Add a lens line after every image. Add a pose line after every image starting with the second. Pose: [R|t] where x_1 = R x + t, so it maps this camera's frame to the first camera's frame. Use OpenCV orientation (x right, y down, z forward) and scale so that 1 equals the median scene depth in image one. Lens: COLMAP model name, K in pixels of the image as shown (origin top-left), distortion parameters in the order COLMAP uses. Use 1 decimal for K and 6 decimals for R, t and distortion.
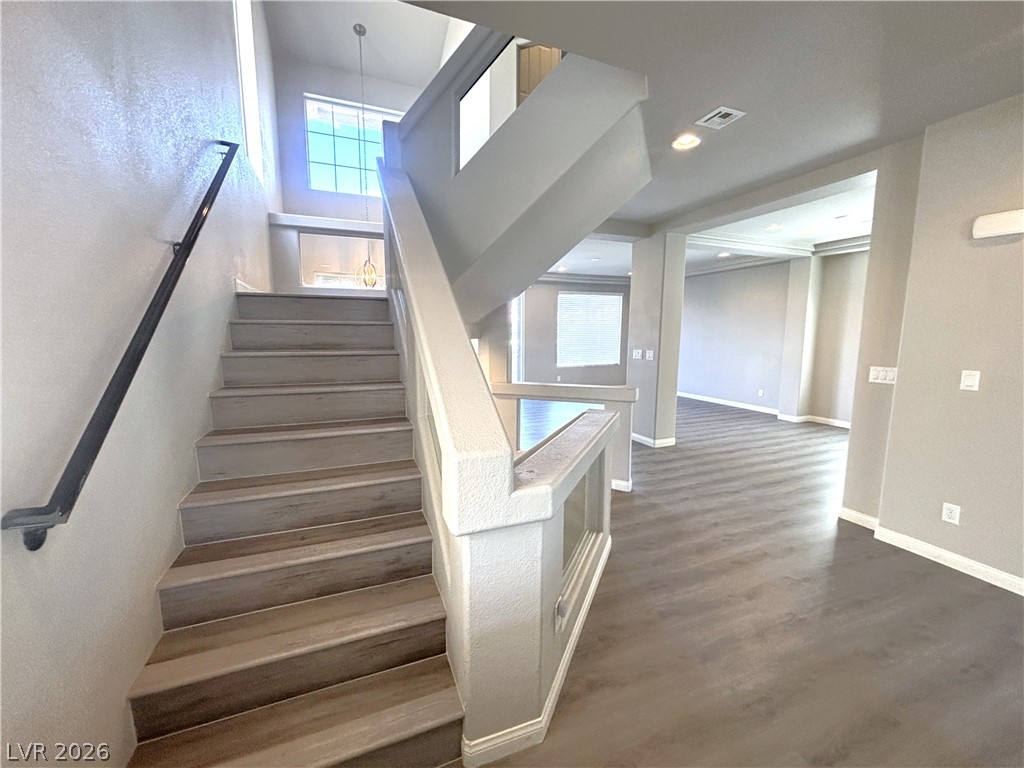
lens RADIAL K [[412.2, 0, 514.7], [0, 412.2, 378.4], [0, 0, 1]] dist [0.000378, 0.000538]
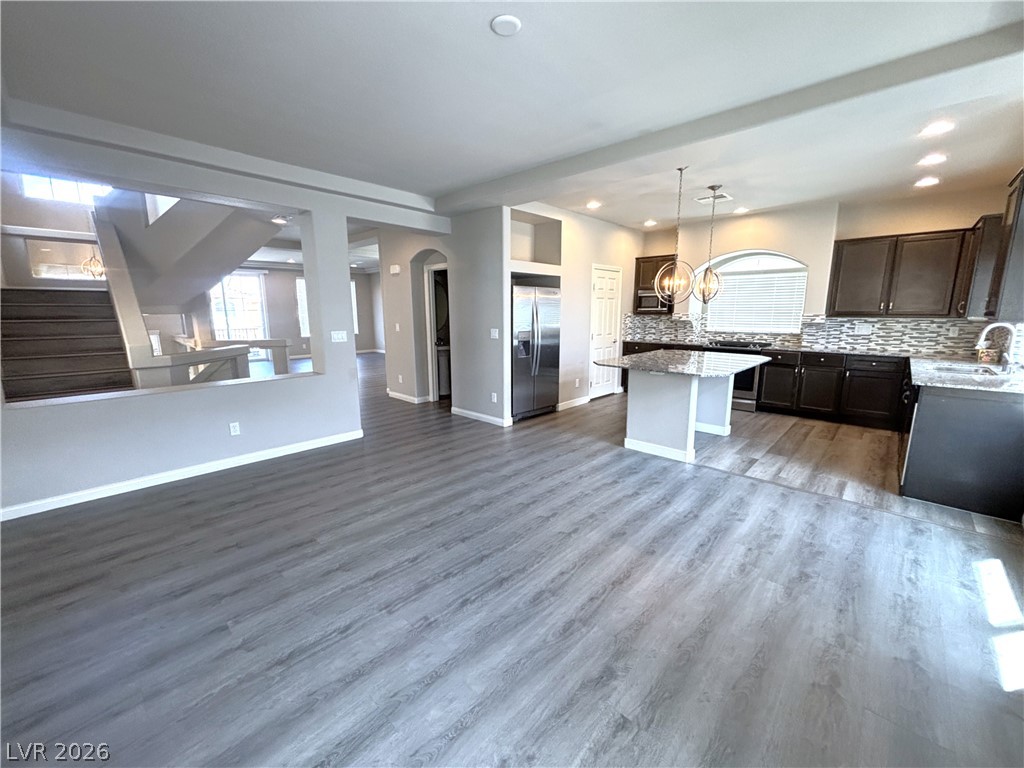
lens RADIAL K [[412.2, 0, 510.0], [0, 412.2, 384.6], [0, 0, 1]] dist [0.000378, 0.000538]
pose [[0.912841, -0.076423, 0.401100, 0.340150], [0.049407, 0.995784, 0.077289, 0.102006], [-0.405316, -0.050735, 0.912768, -0.871118]]
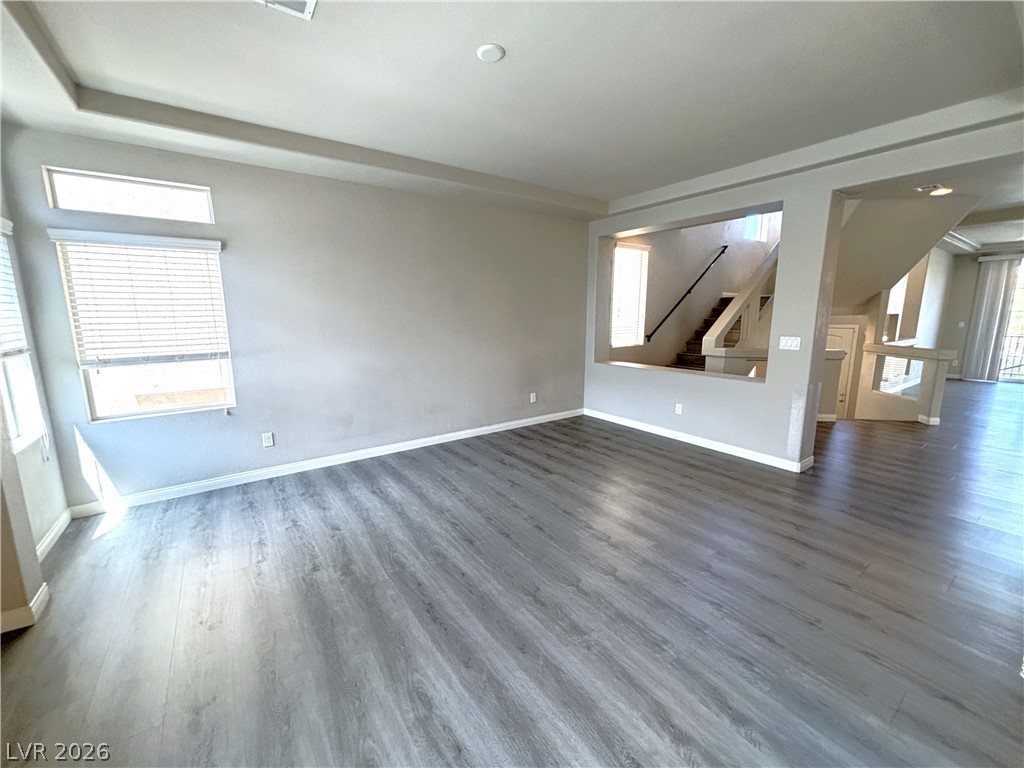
lens RADIAL K [[412.2, 0, 513.9], [0, 412.2, 381.2], [0, 0, 1]] dist [0.000378, 0.000538]
pose [[0.227335, 0.157431, -0.961007, 0.999224], [-0.107246, 0.984891, 0.135974, 0.068248], [0.967893, 0.072153, 0.240784, -0.549389]]
